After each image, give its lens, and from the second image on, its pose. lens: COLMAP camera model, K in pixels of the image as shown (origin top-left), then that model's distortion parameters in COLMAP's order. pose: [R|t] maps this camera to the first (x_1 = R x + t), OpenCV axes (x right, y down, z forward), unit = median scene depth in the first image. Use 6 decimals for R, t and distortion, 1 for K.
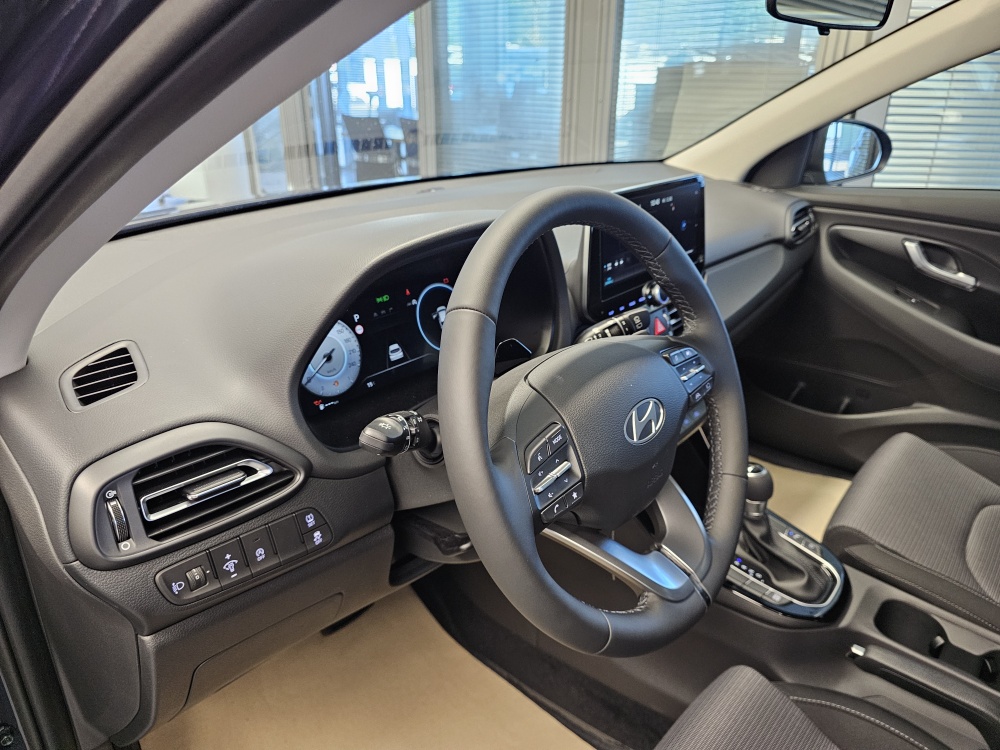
lens RADIAL K [[689.7, 0, 512.9], [0, 689.7, 369.0], [0, 0, 1]] dist [0.035883, -0.035972]
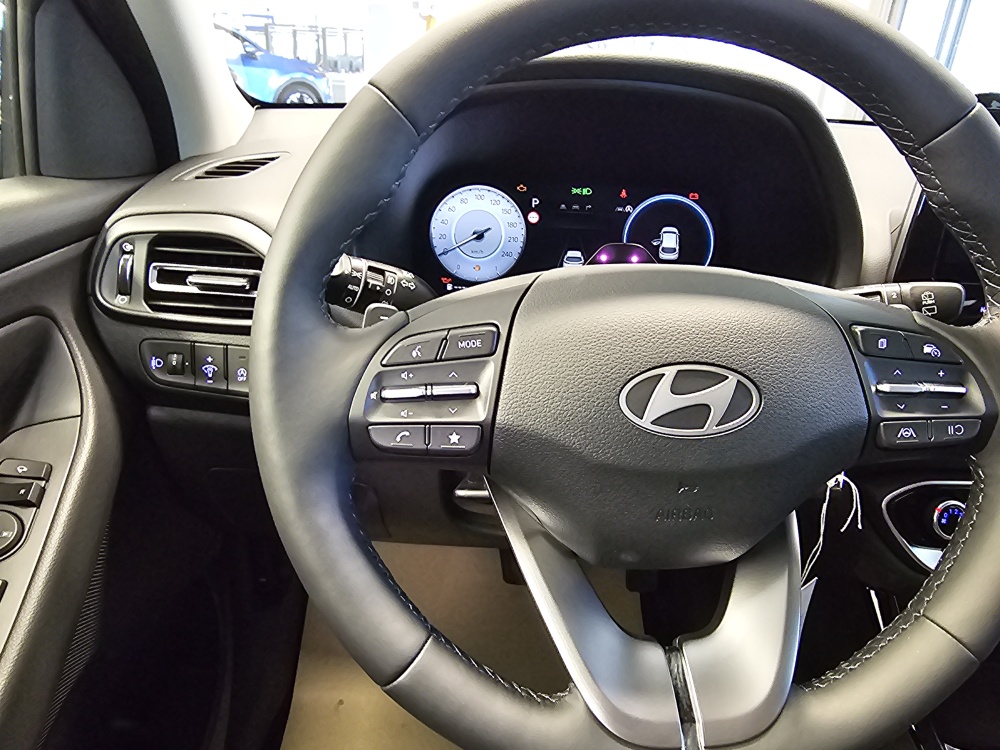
lens RADIAL K [[681.1, 0, 496.1], [0, 681.1, 366.9], [0, 0, 1]] dist [0.003057, 0.000461]
pose [[0.675628, 0.316387, -0.665902, 0.327693], [-0.331351, 0.937180, 0.109087, 0.033737], [0.658584, 0.146945, 0.738021, 0.395056]]
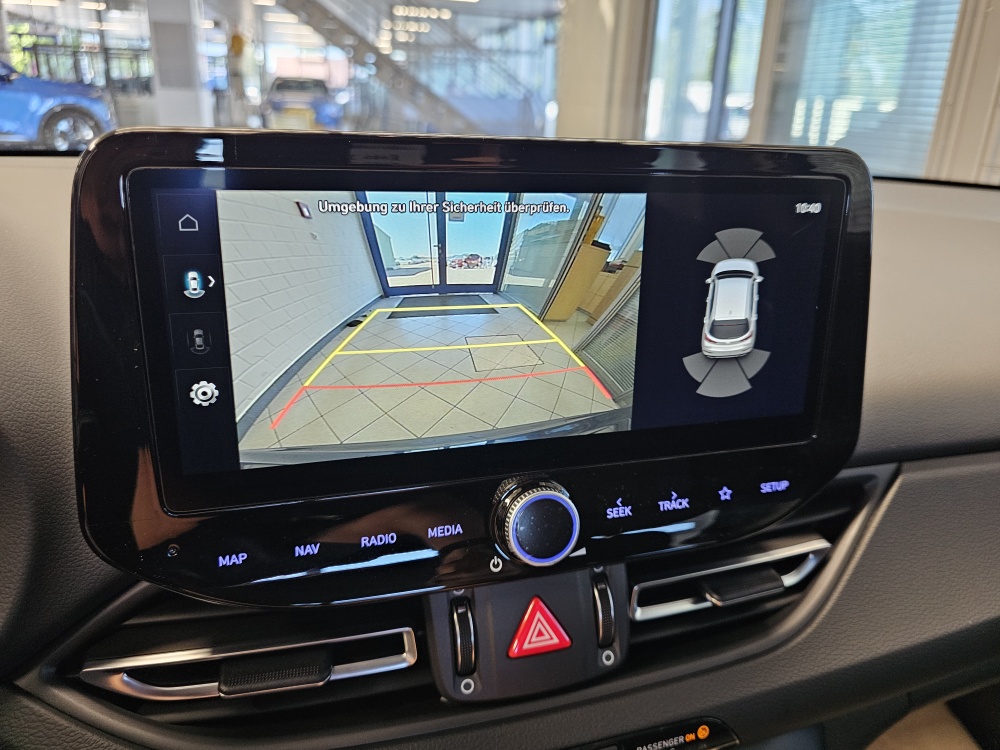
lens RADIAL K [[709.2, 0, 520.8], [0, 709.2, 355.3], [0, 0, 1]] dist [0.006037, -0.034613]
pose [[0.835990, 0.210280, -0.506857, 0.430359], [-0.247735, 0.968805, -0.006675, -0.220316], [0.489642, 0.131147, 0.862004, 0.936753]]
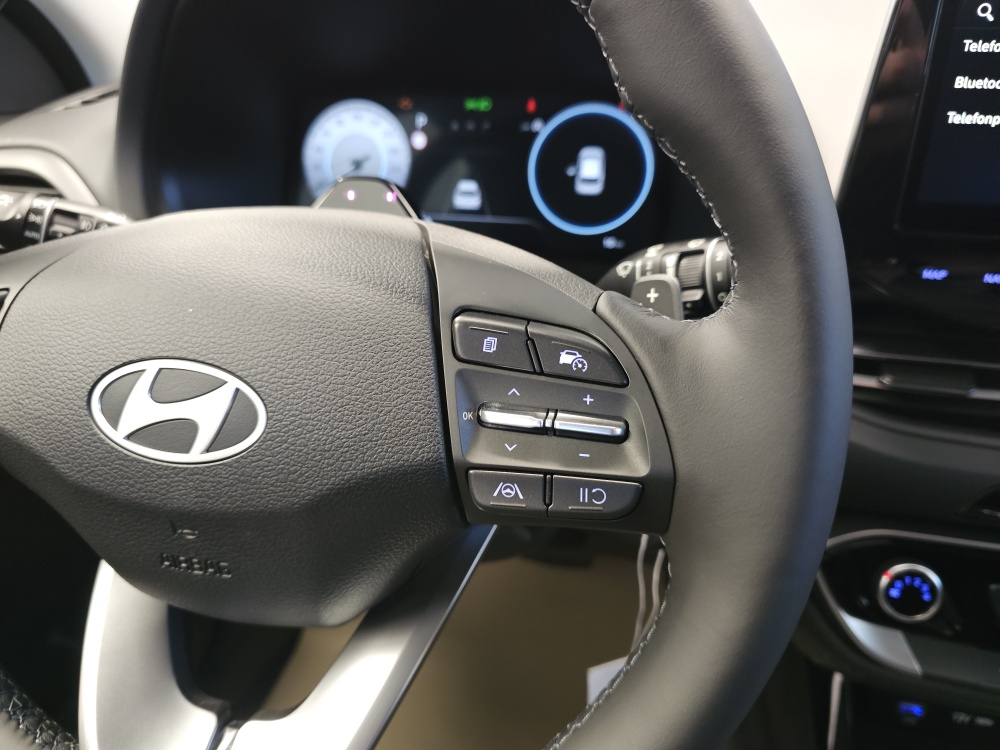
lens RADIAL K [[704.6, 0, 500.0], [0, 704.6, 375.0], [0, 0, 1]] dist [0.005939, -0.032291]
pose [[0.423718, 0.428756, -0.797892, 0.426167], [-0.320689, 0.894830, 0.310545, -0.087924], [0.847125, 0.124291, 0.516653, 0.727079]]
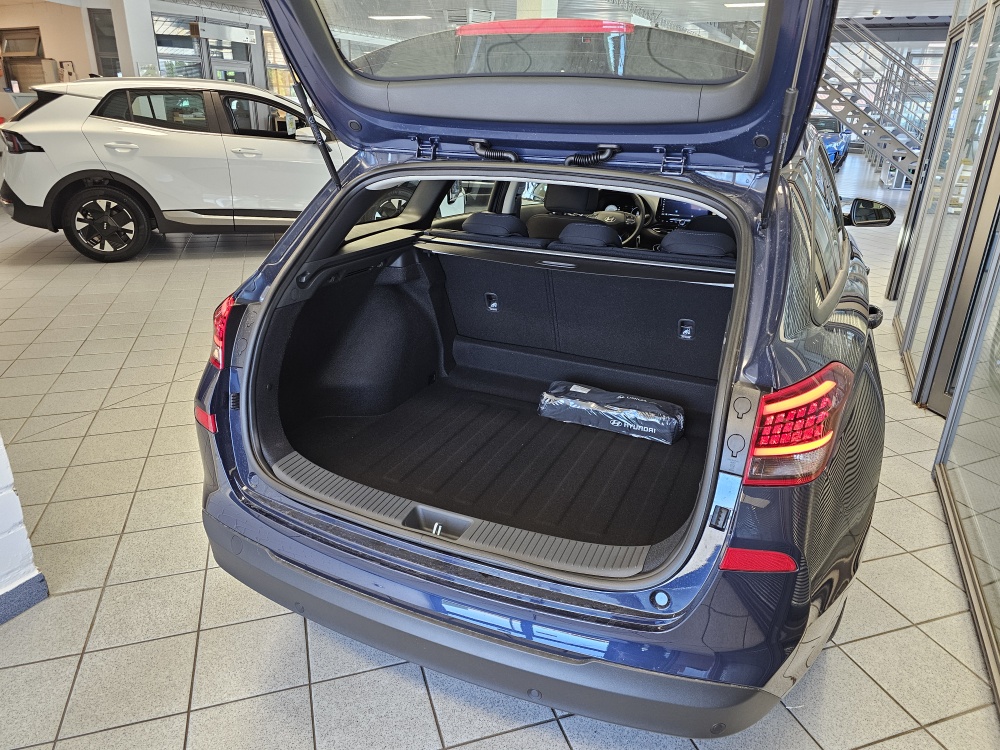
lens RADIAL K [[692.3, 0, 496.0], [0, 692.3, 375.1], [0, 0, 1]] dist [0.012127, -0.037170]
pose [[0.252467, 0.350093, -0.902050, 5.150637], [-0.394085, 0.888631, 0.234588, 0.219260], [0.883718, 0.296259, 0.362317, -1.586786]]
